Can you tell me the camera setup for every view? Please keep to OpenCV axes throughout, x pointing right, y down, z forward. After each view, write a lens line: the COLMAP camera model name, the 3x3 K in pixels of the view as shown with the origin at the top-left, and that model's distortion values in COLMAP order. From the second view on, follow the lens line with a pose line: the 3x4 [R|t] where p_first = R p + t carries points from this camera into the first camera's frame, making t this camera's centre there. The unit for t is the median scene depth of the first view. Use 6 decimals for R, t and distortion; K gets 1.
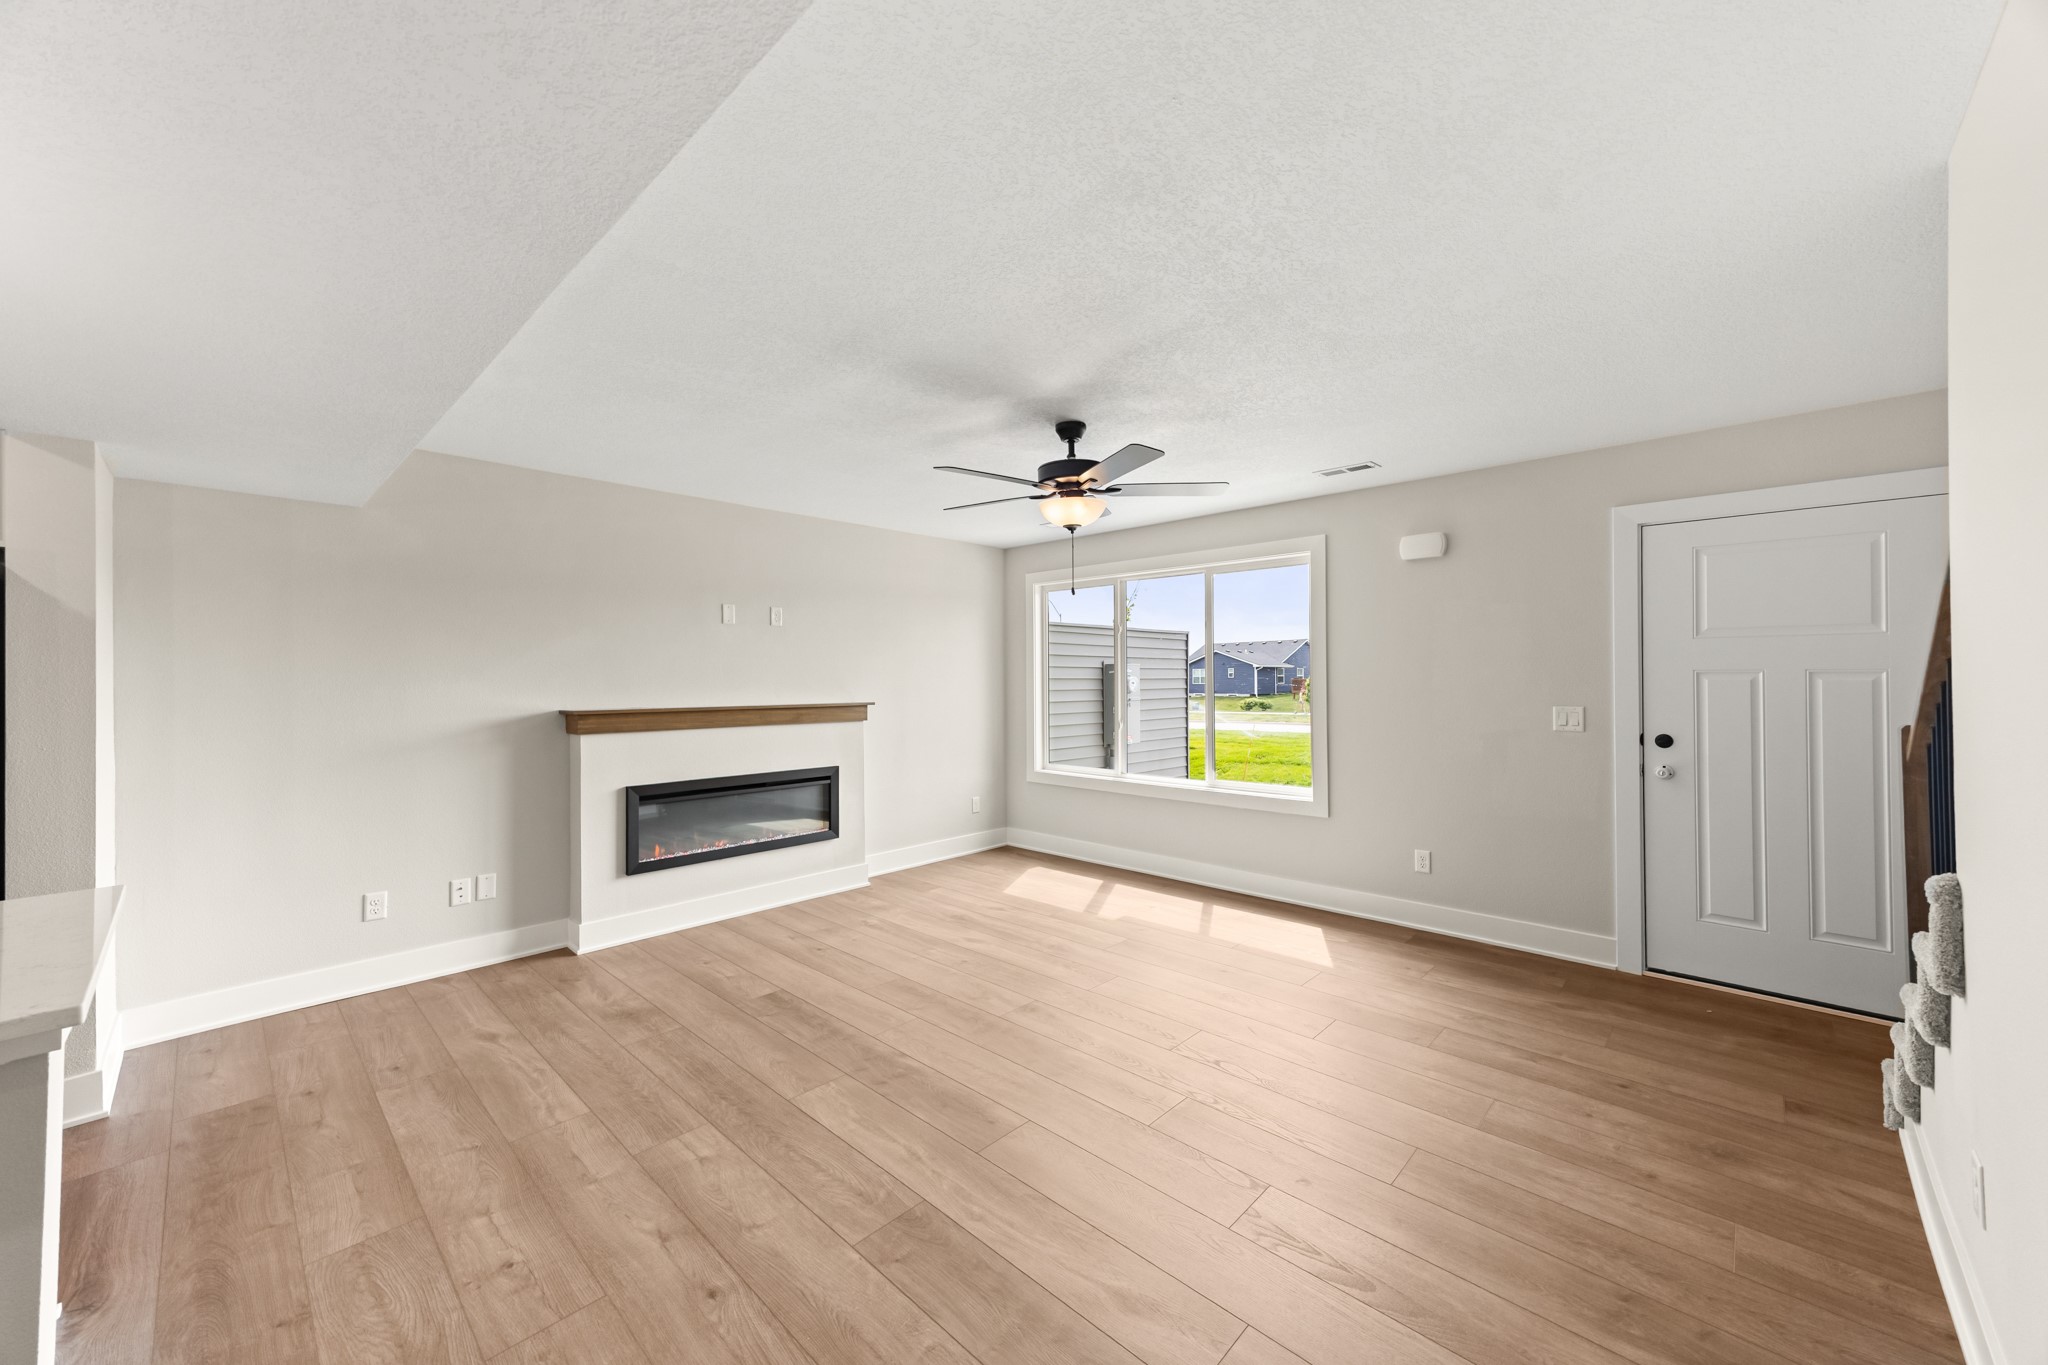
lens RADIAL K [[772.0, 0, 1018.2], [0, 772.0, 665.2], [0, 0, 1]] dist [0.010189, 0.000964]
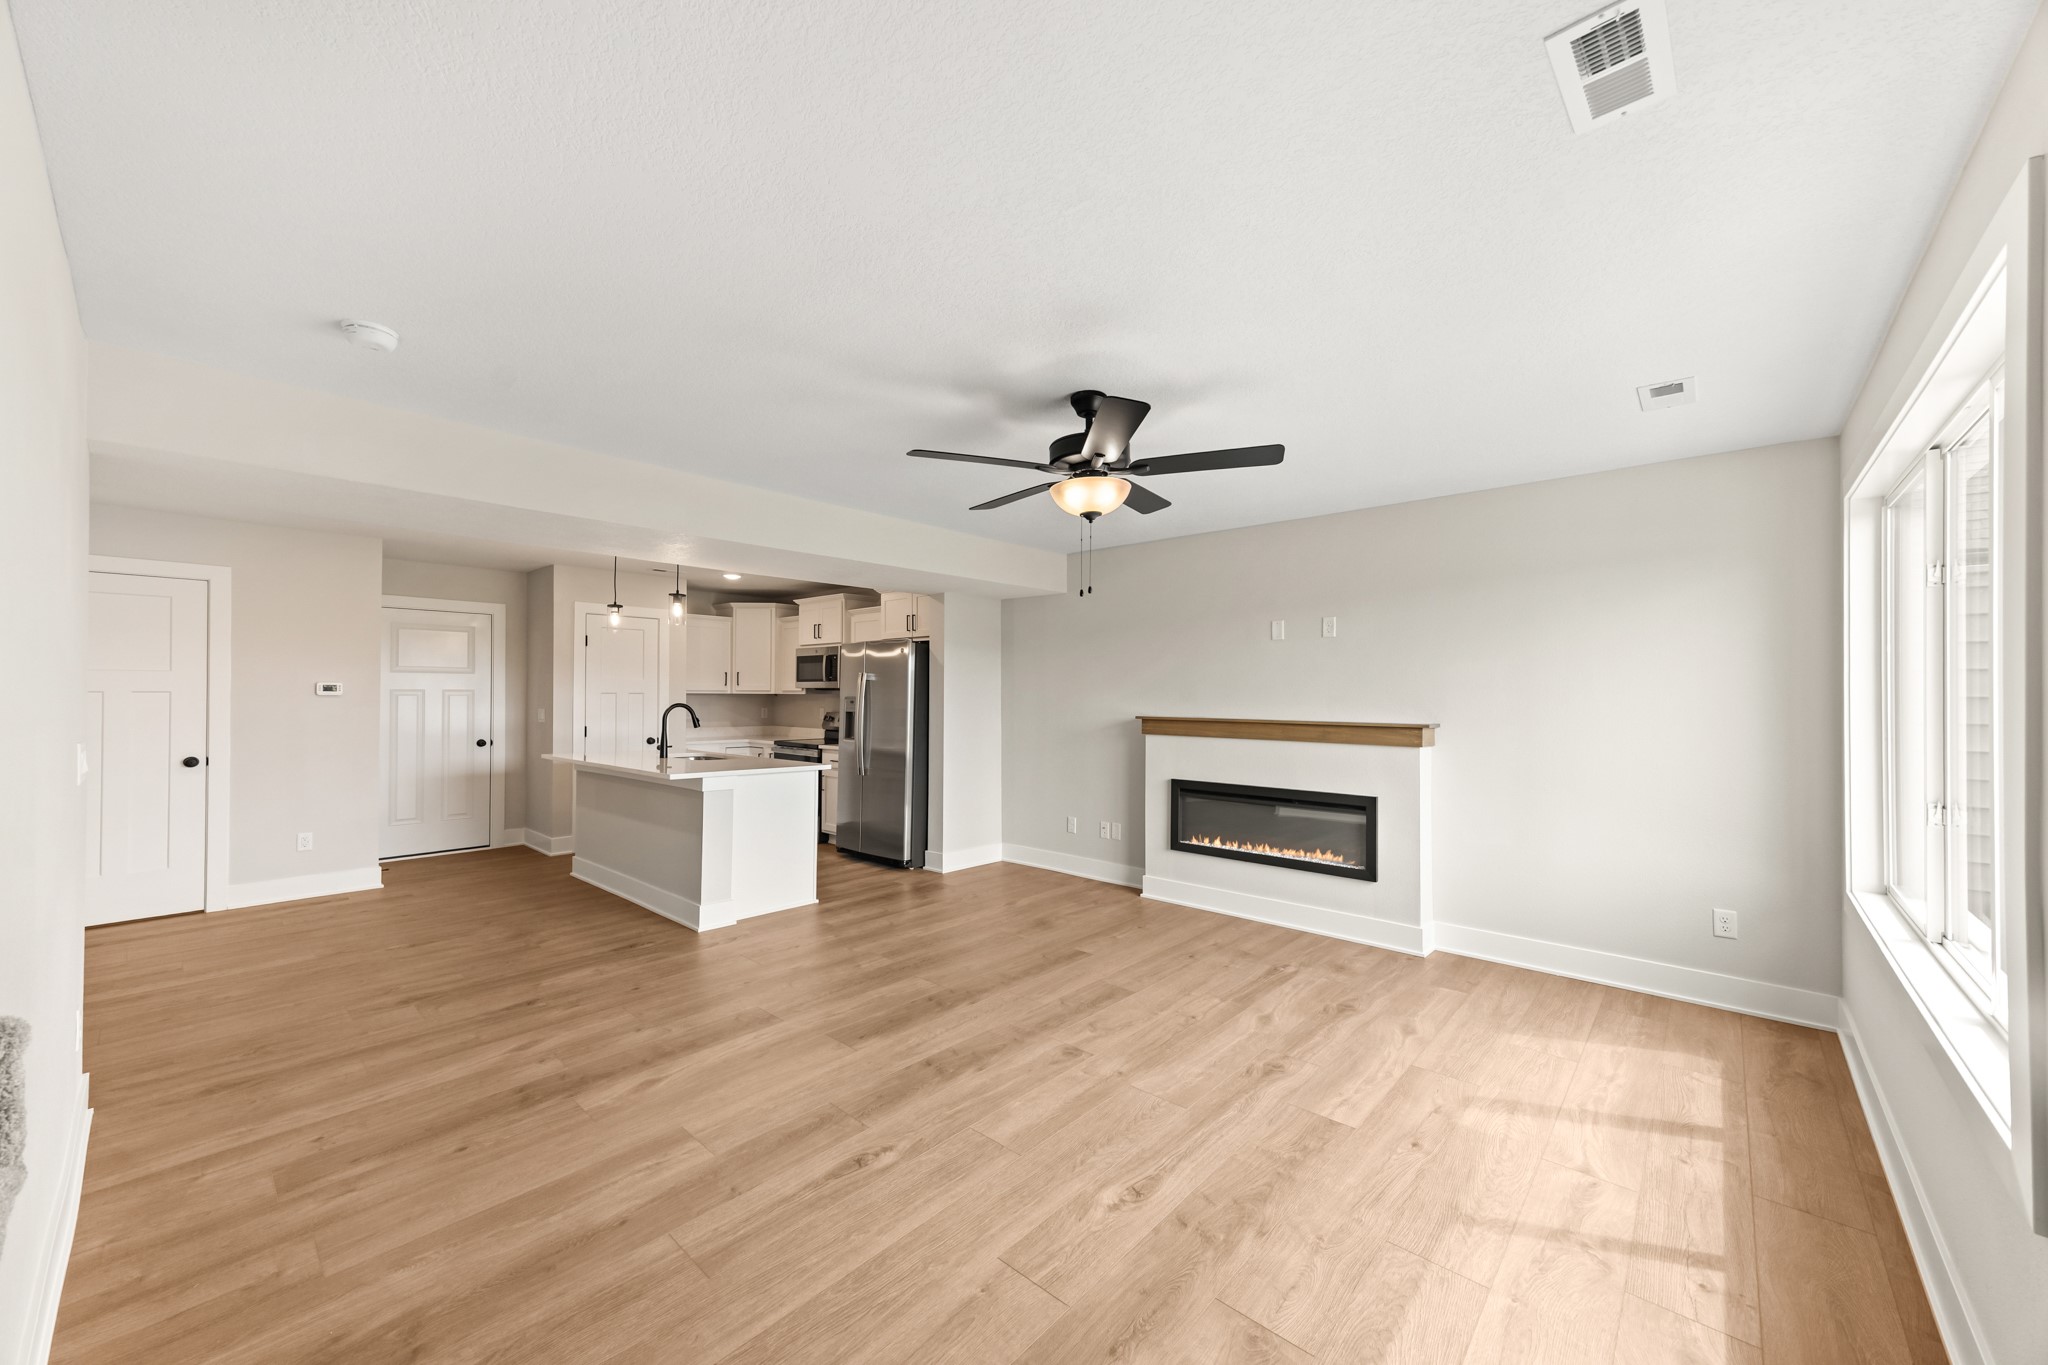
lens RADIAL K [[772.0, 0, 1030.3], [0, 772.0, 699.6], [0, 0, 1]] dist [0.010189, 0.000964]
pose [[0.029068, 0.015658, -0.999455, 0.689828], [0.016762, 0.999729, 0.016150, 0.003790], [0.999437, -0.017222, 0.028798, 0.687670]]
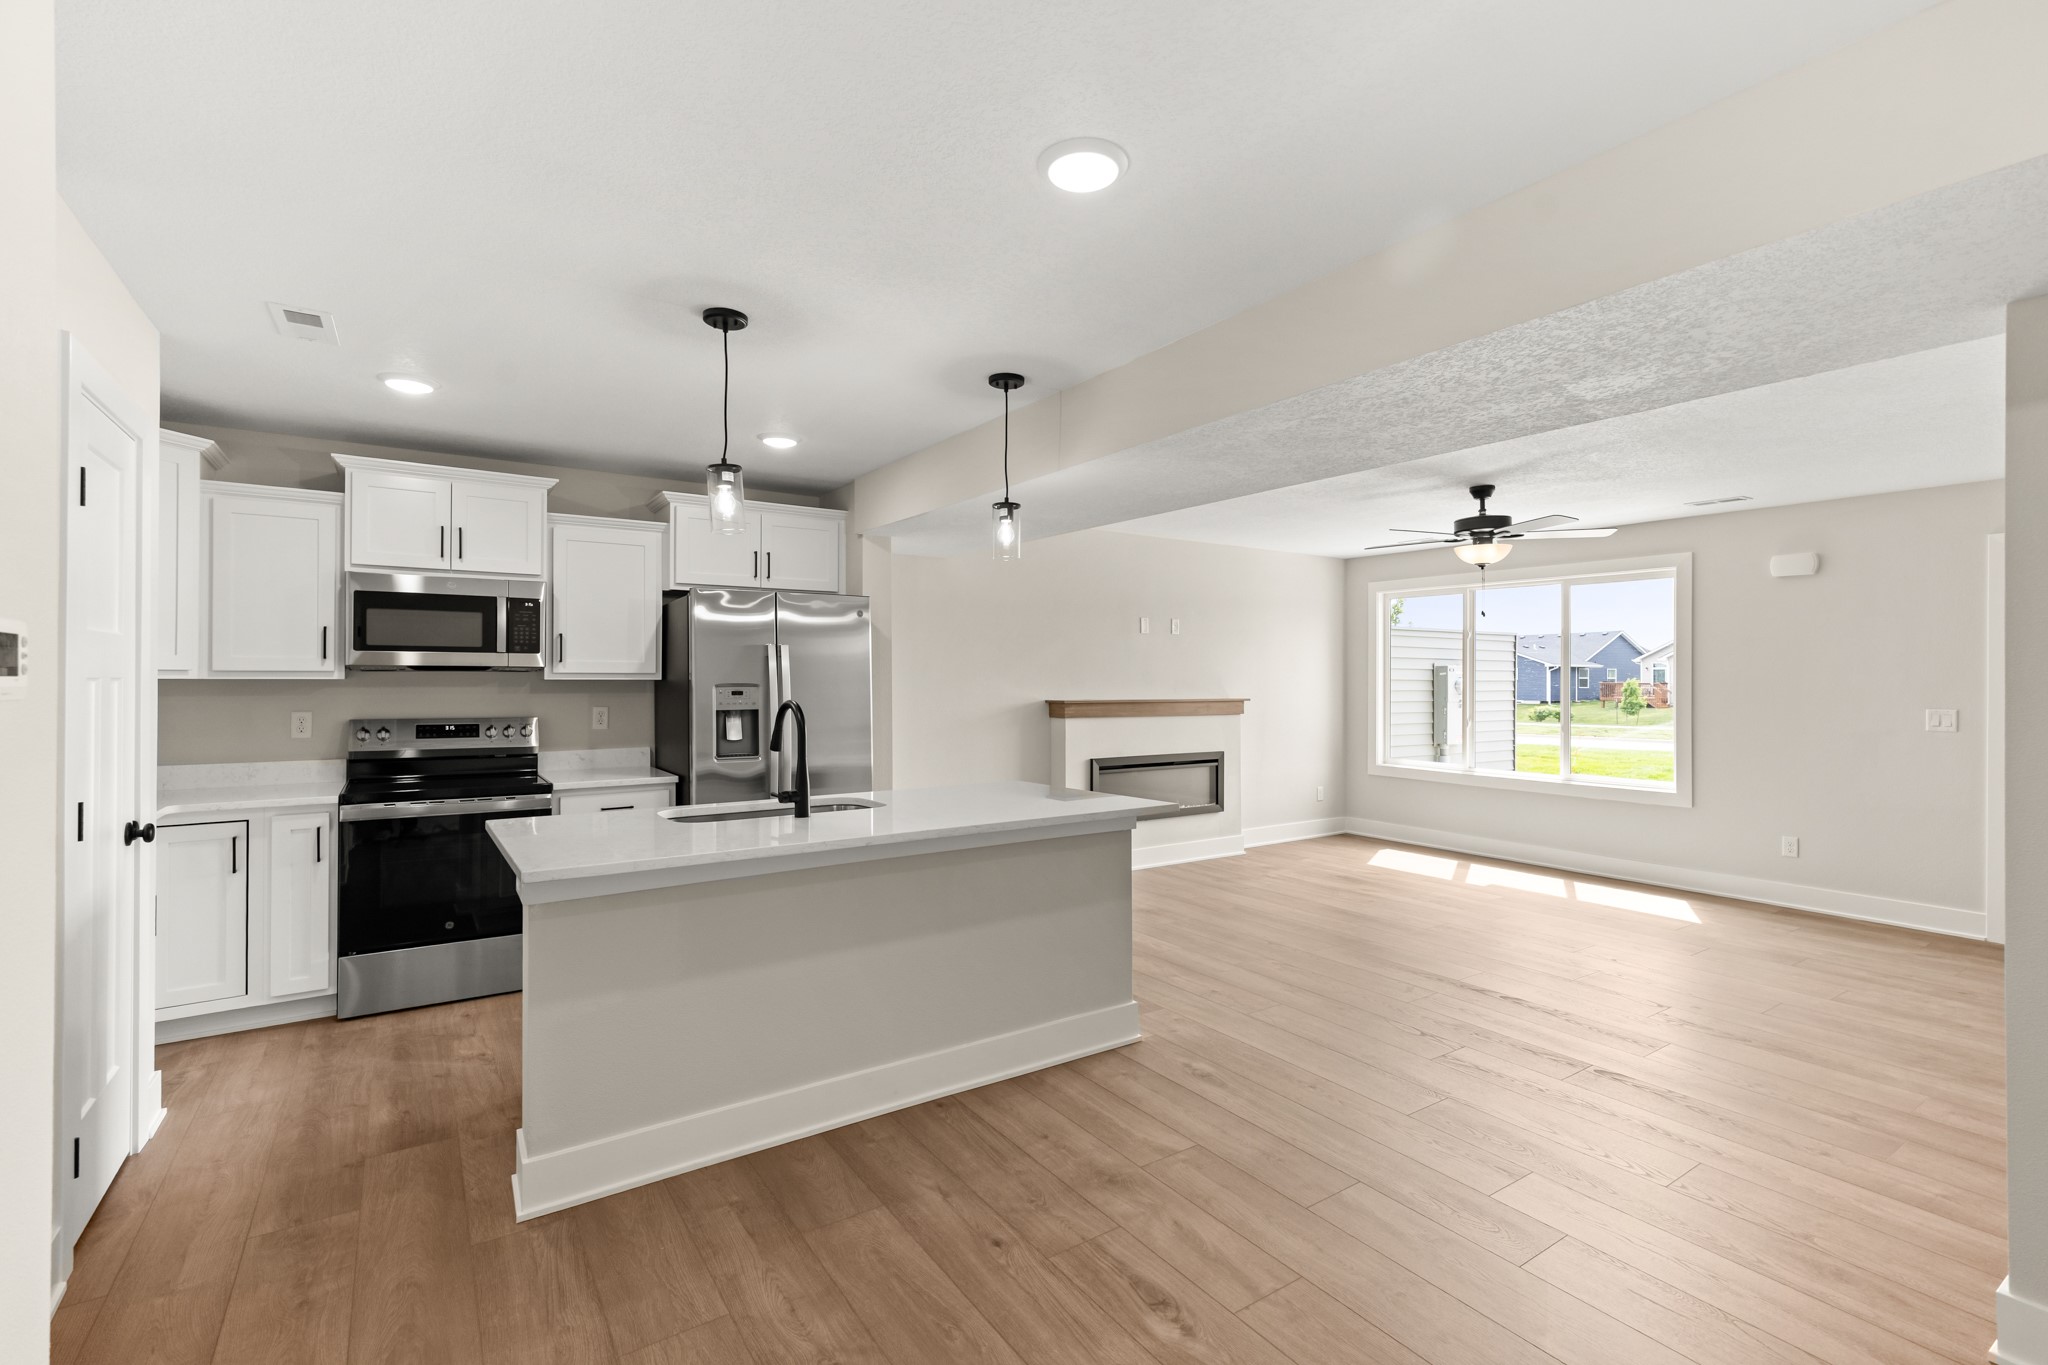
lens RADIAL K [[916.0, 0, 1025.2], [0, 916.0, 670.1], [0, 0, 1]] dist [0.008418, -0.001079]
pose [[0.976558, 0.007031, -0.215141, -0.262392], [-0.004972, 0.999937, 0.010110, -0.009336], [0.215199, -0.008803, 0.976531, -0.515339]]
